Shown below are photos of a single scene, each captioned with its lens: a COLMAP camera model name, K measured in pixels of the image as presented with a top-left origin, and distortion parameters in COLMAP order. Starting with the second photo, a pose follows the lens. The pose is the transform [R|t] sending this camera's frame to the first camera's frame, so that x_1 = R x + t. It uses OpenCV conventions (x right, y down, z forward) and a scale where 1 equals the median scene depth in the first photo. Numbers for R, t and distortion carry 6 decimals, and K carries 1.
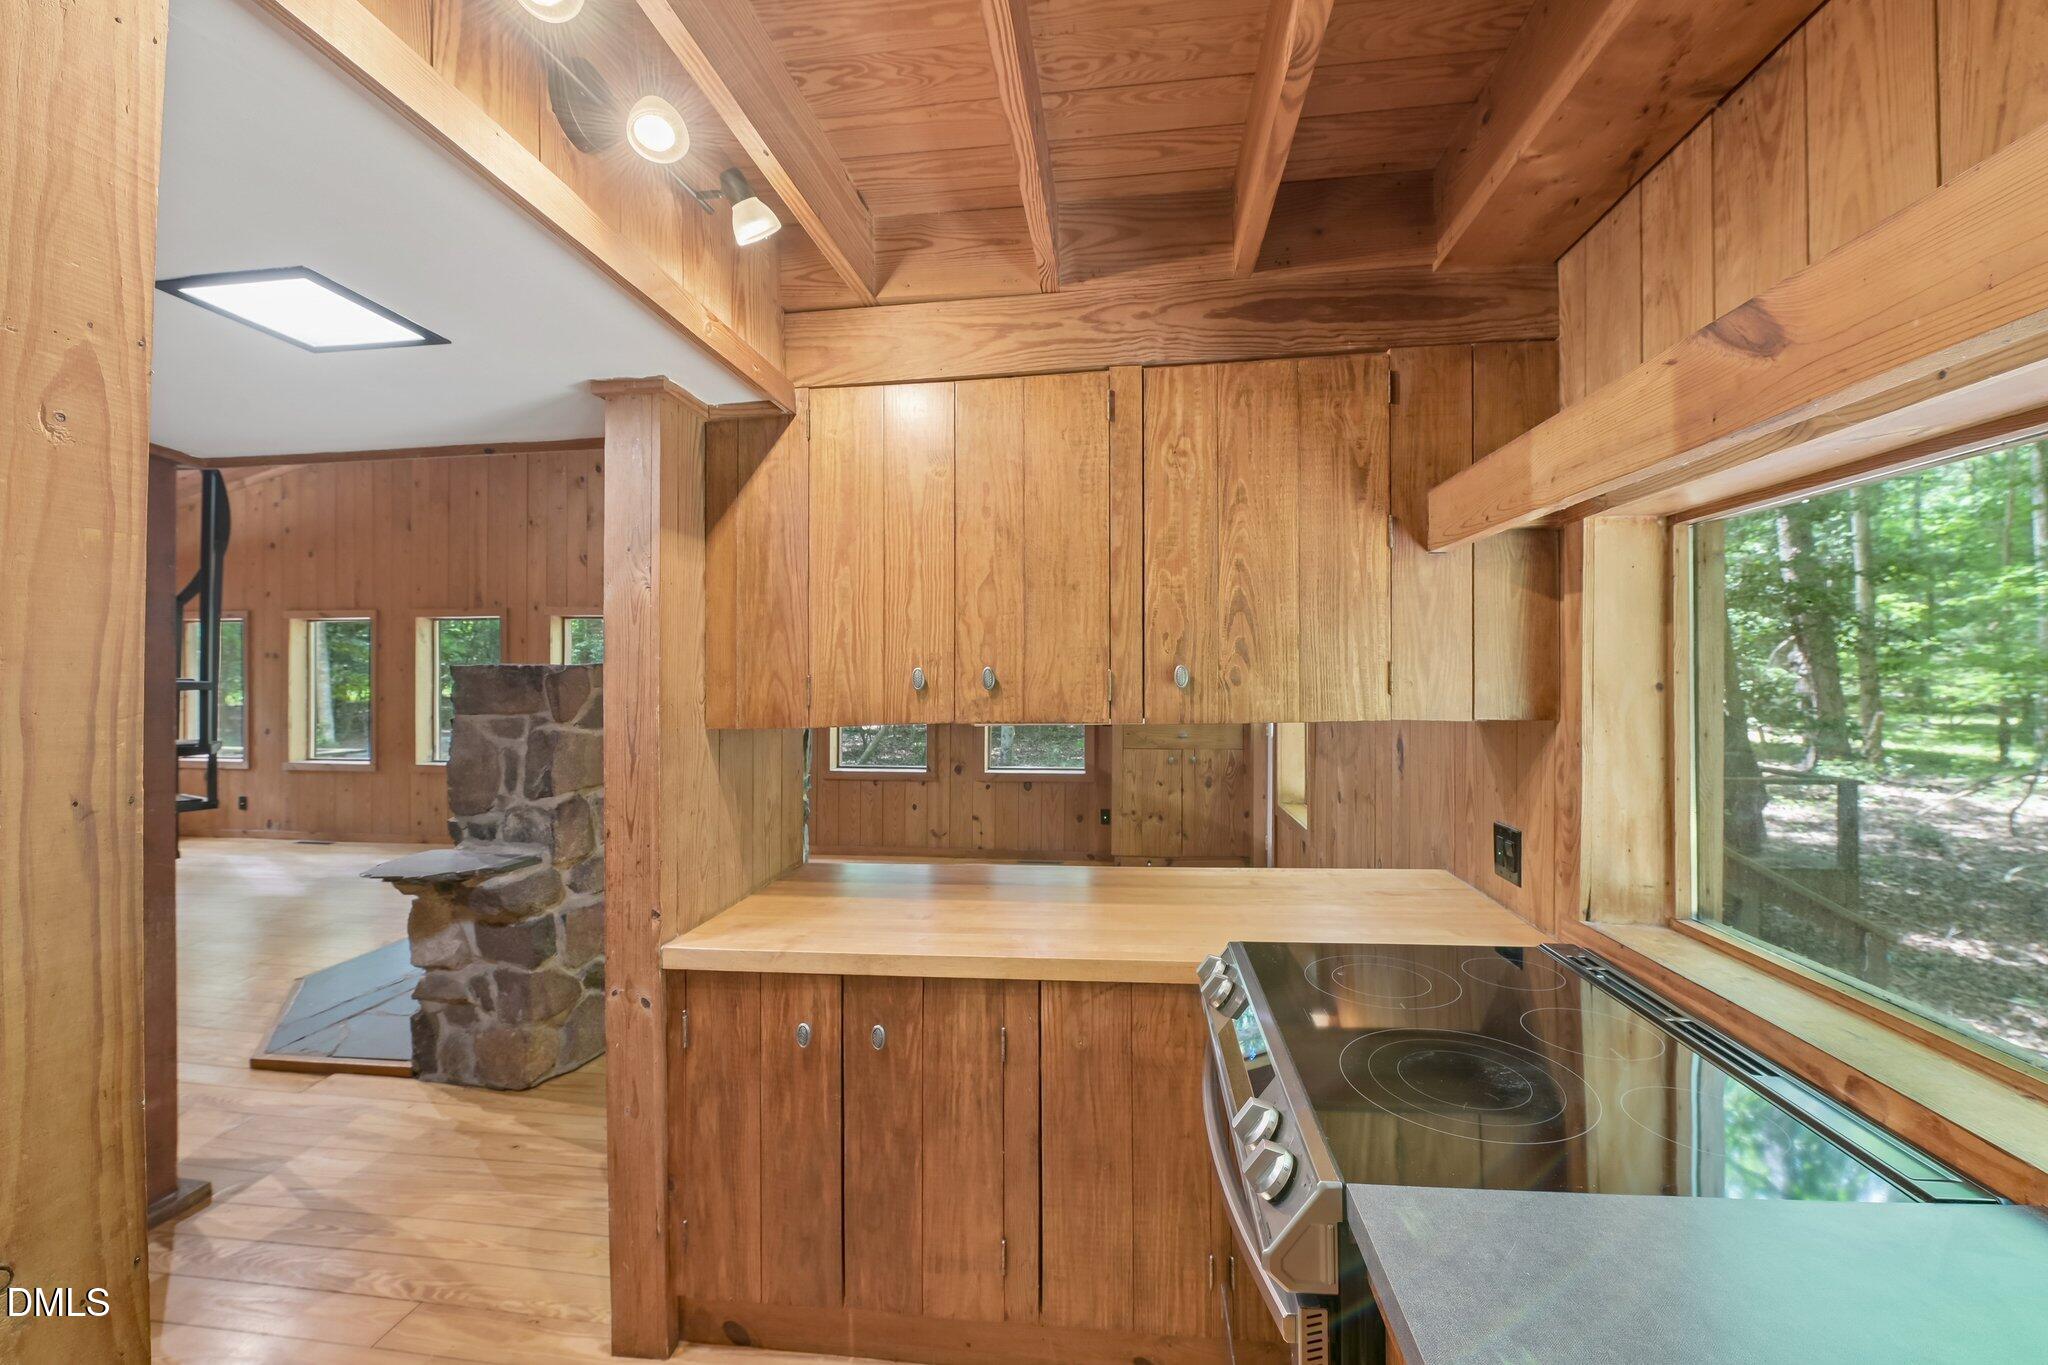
lens RADIAL K [[821.5, 0, 1034.9], [0, 821.5, 679.7], [0, 0, 1]] dist [-0.016818, -0.000956]
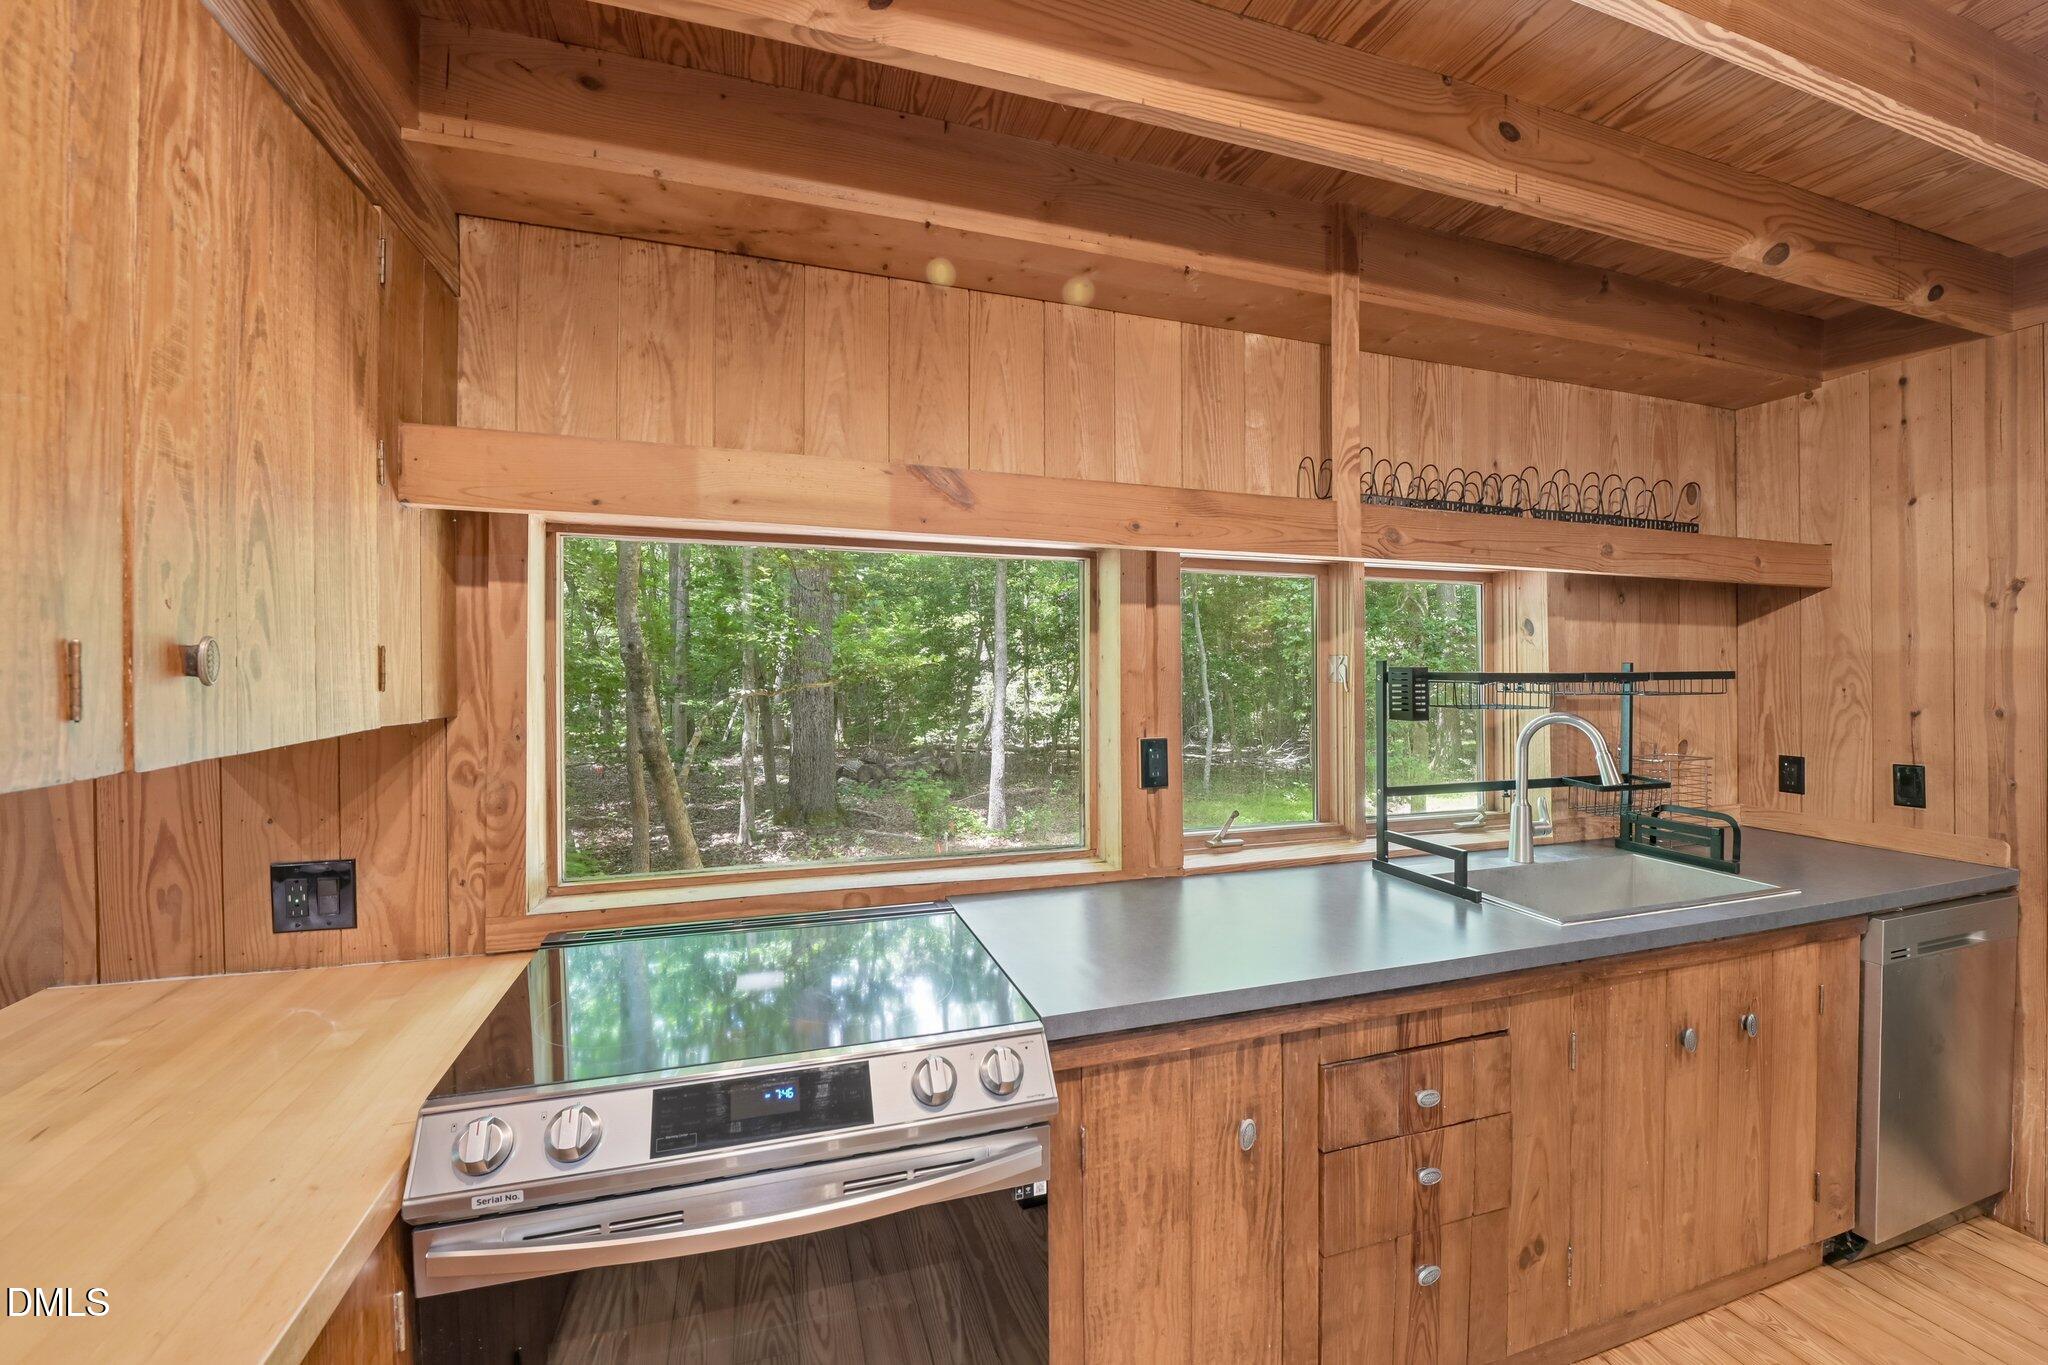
lens RADIAL K [[821.5, 0, 1034.4], [0, 821.5, 680.1], [0, 0, 1]] dist [-0.016818, -0.000956]
pose [[-0.418737, -0.002727, 0.908104, -0.434556], [0.000451, 0.999995, 0.003211, 0.005507], [-0.908107, 0.001754, -0.418733, 0.762926]]
